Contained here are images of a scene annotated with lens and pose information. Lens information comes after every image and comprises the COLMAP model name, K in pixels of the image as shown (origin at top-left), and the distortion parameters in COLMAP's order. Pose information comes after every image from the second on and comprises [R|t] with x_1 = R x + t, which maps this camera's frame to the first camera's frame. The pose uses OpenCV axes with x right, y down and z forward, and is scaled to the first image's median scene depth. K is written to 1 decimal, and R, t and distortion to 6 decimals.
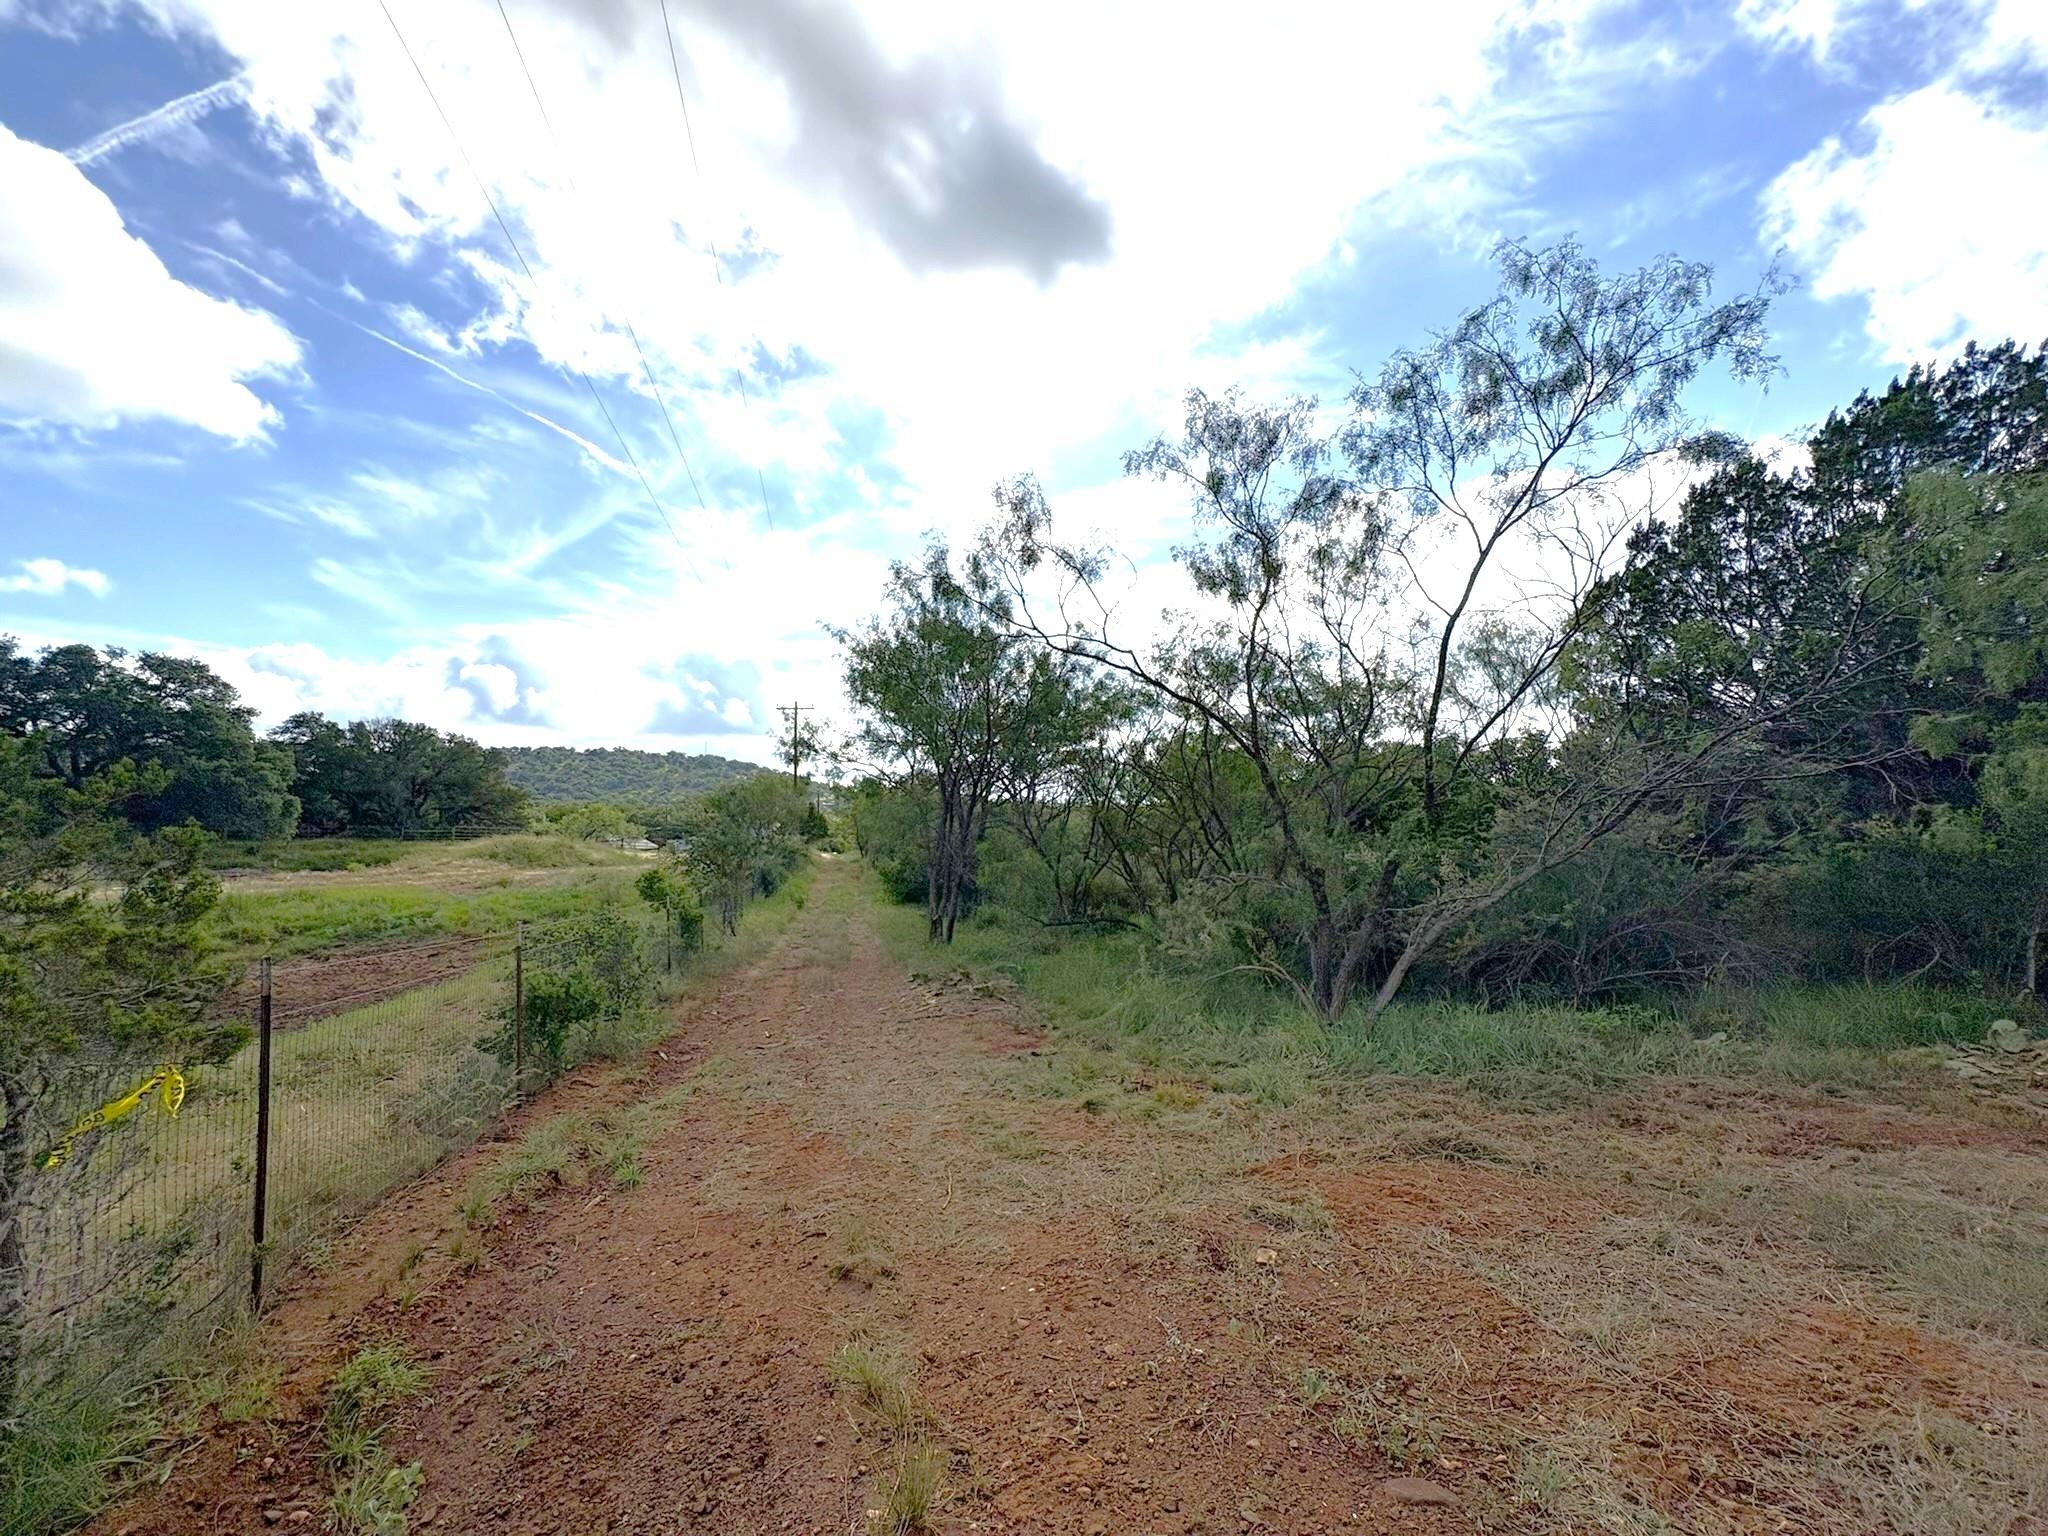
lens RADIAL K [[822.8, 0, 1027.2], [0, 822.8, 749.3], [0, 0, 1]] dist [-0.001745, 0.000781]
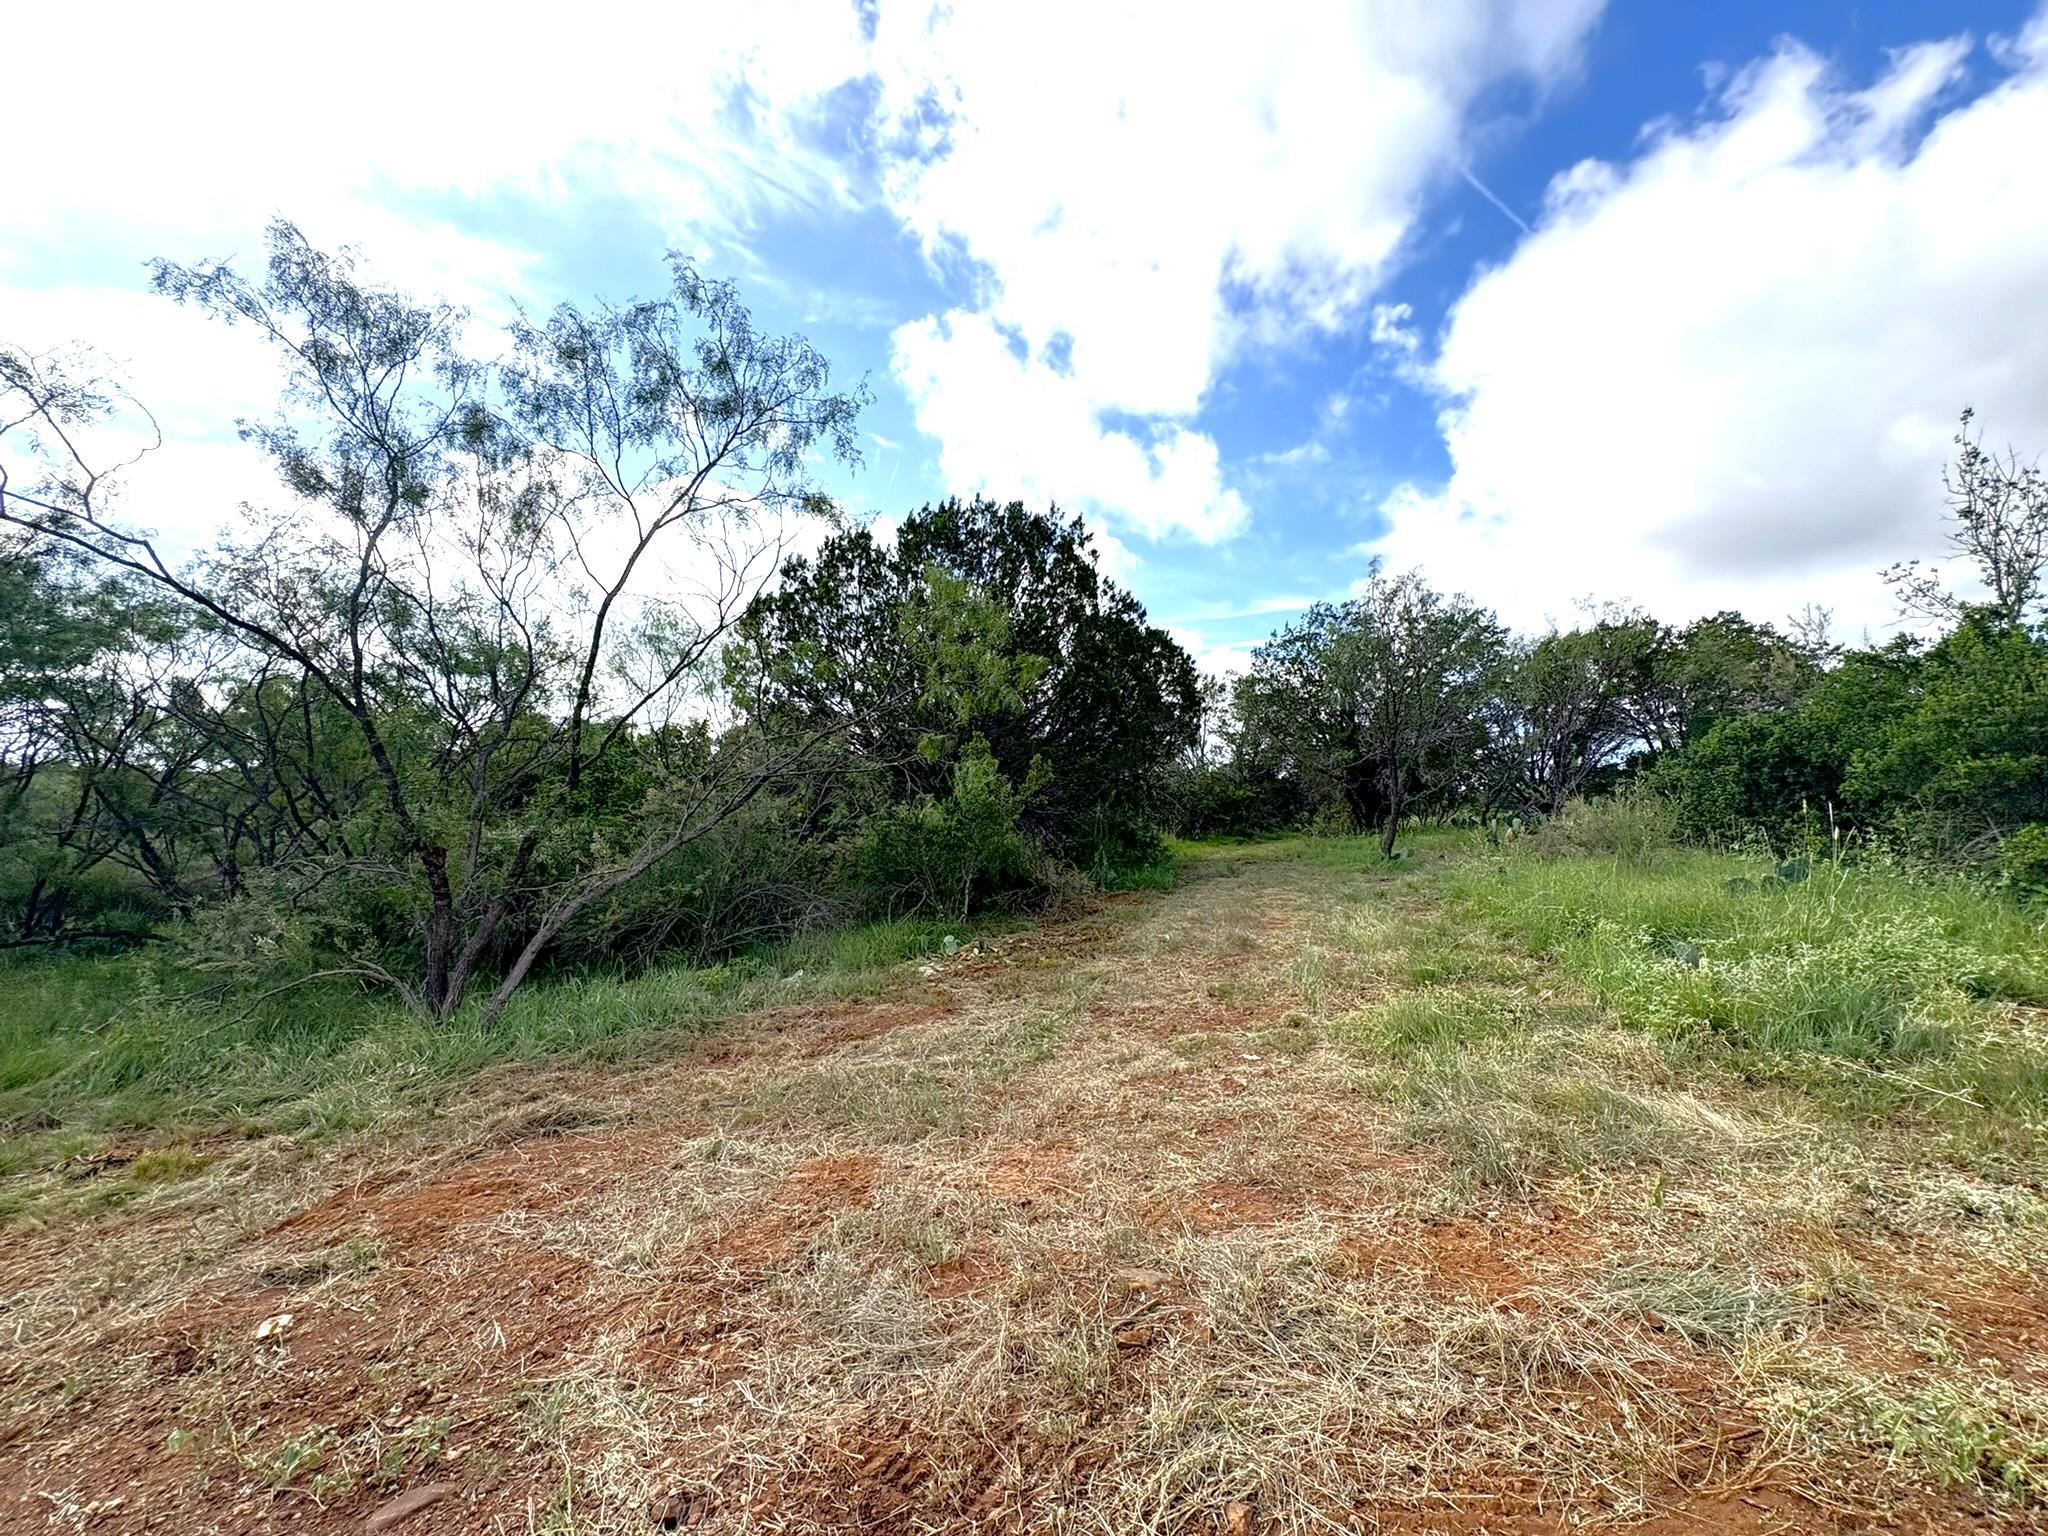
lens RADIAL K [[822.8, 0, 1014.4], [0, 822.8, 751.2], [0, 0, 1]] dist [-0.001745, 0.000781]
pose [[0.601505, 0.069152, 0.795870, 0.015689], [-0.091681, 0.995640, -0.017219, 0.000798], [-0.793591, -0.062609, 0.605222, -0.010383]]
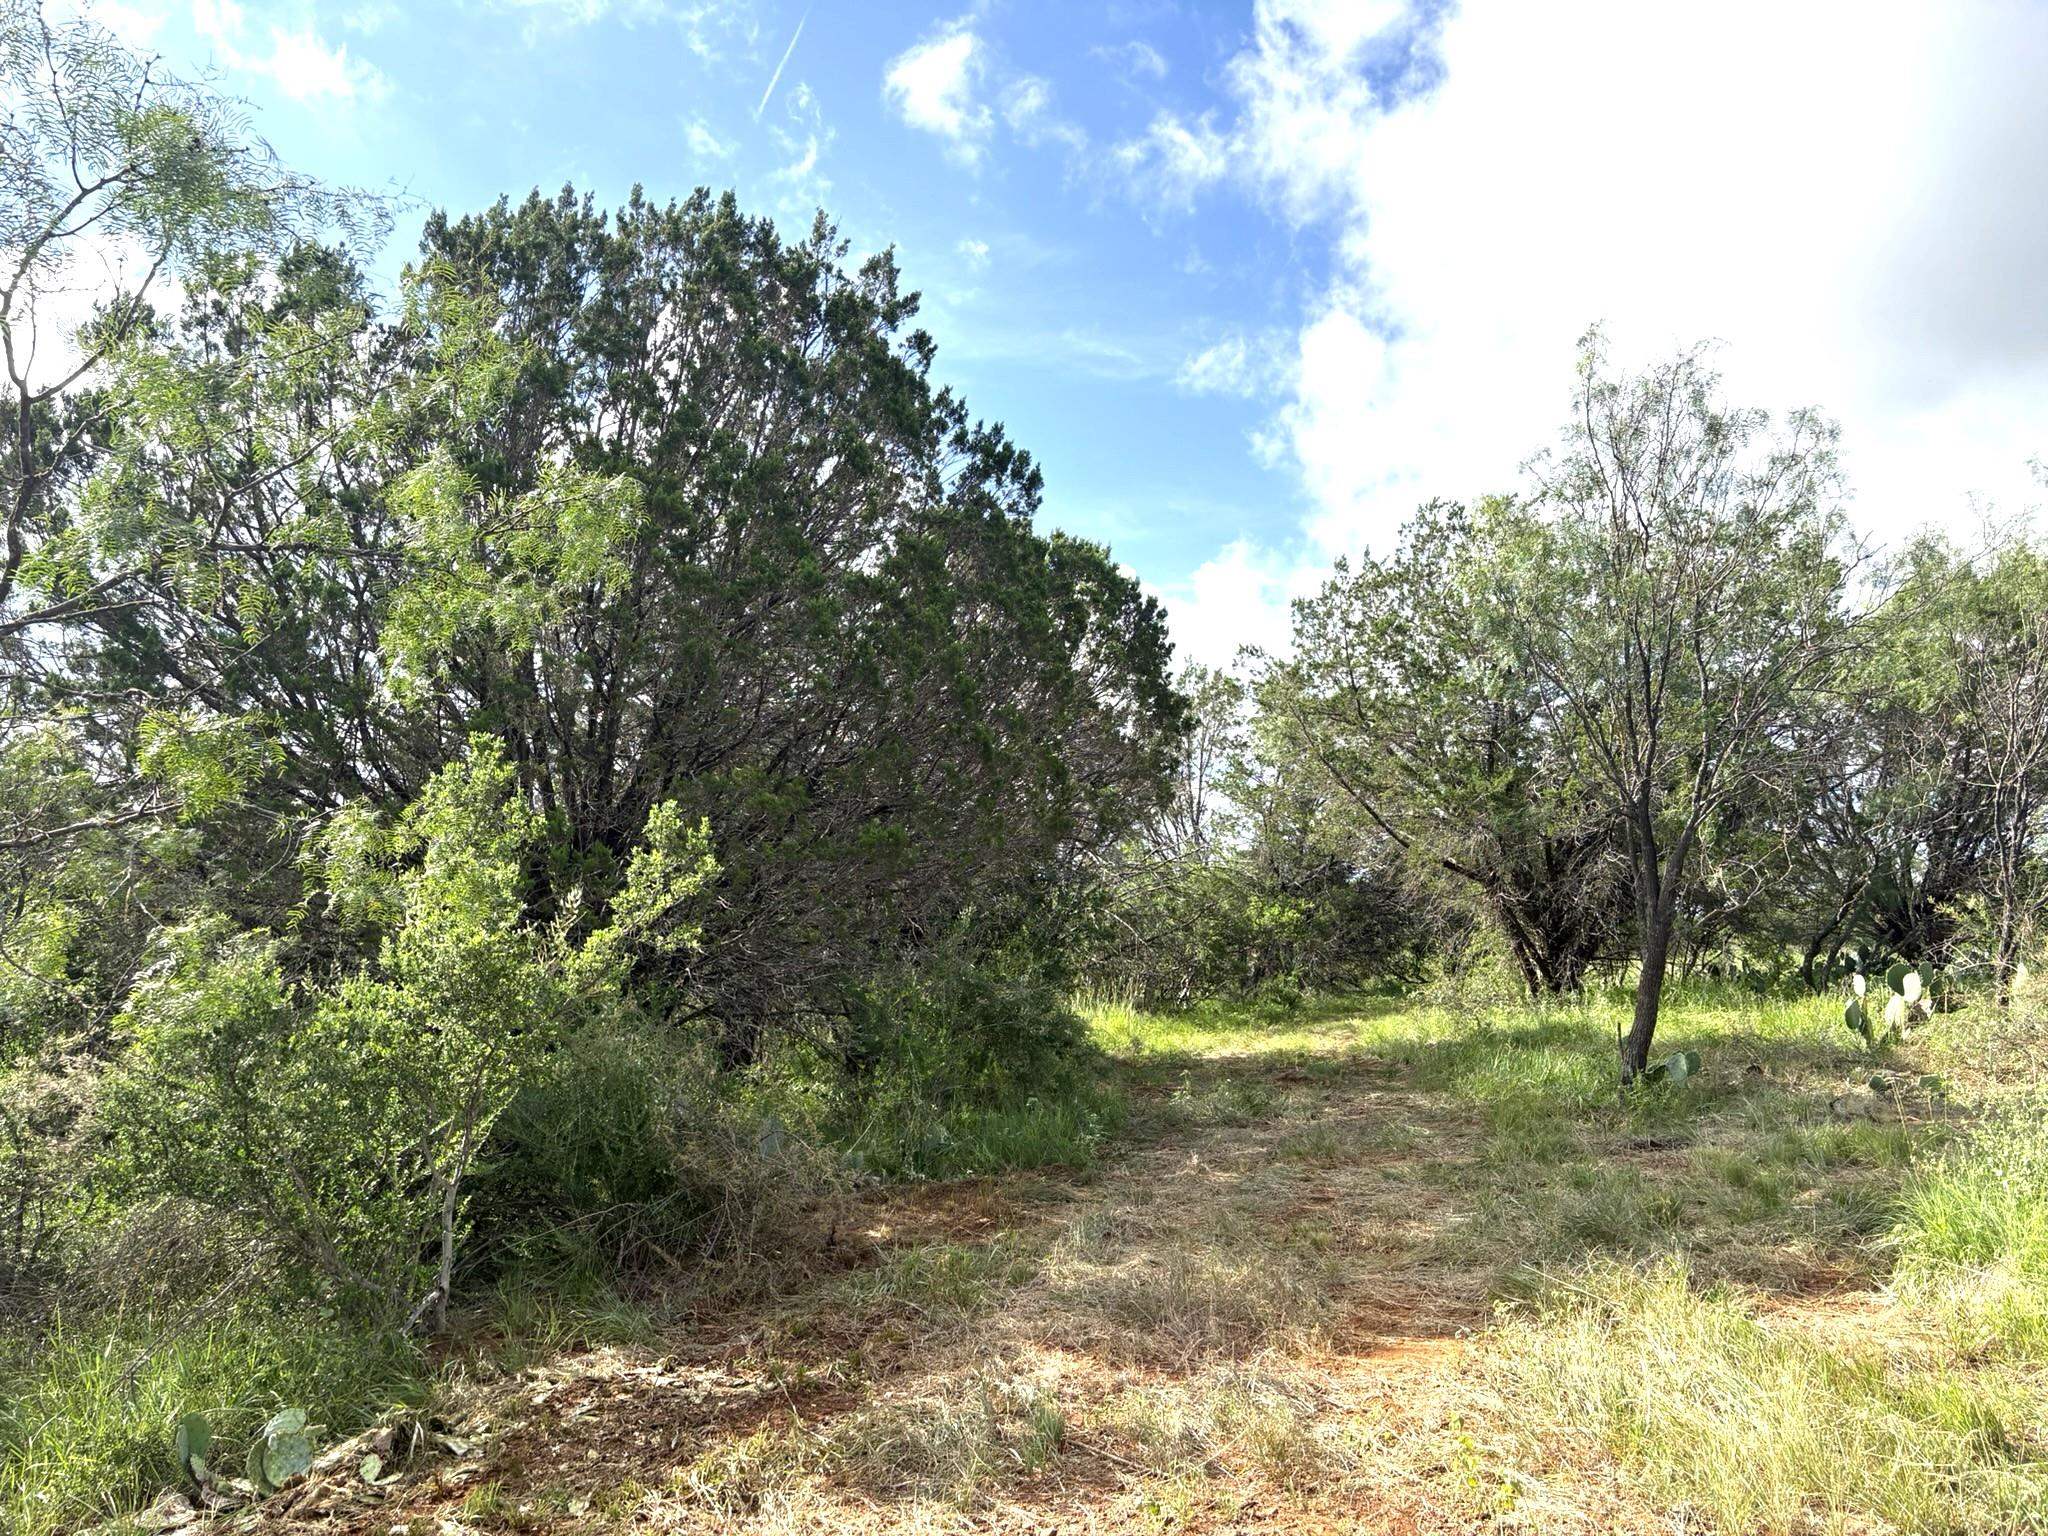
lens RADIAL K [[1554.1, 0, 977.9], [0, 1554.1, 759.5], [0, 0, 1]] dist [0.027709, -0.011996]
pose [[0.537010, 0.109143, 0.836486, 0.195604], [-0.090712, 0.993316, -0.071370, 0.000608], [-0.838684, -0.037553, 0.543322, 0.057767]]
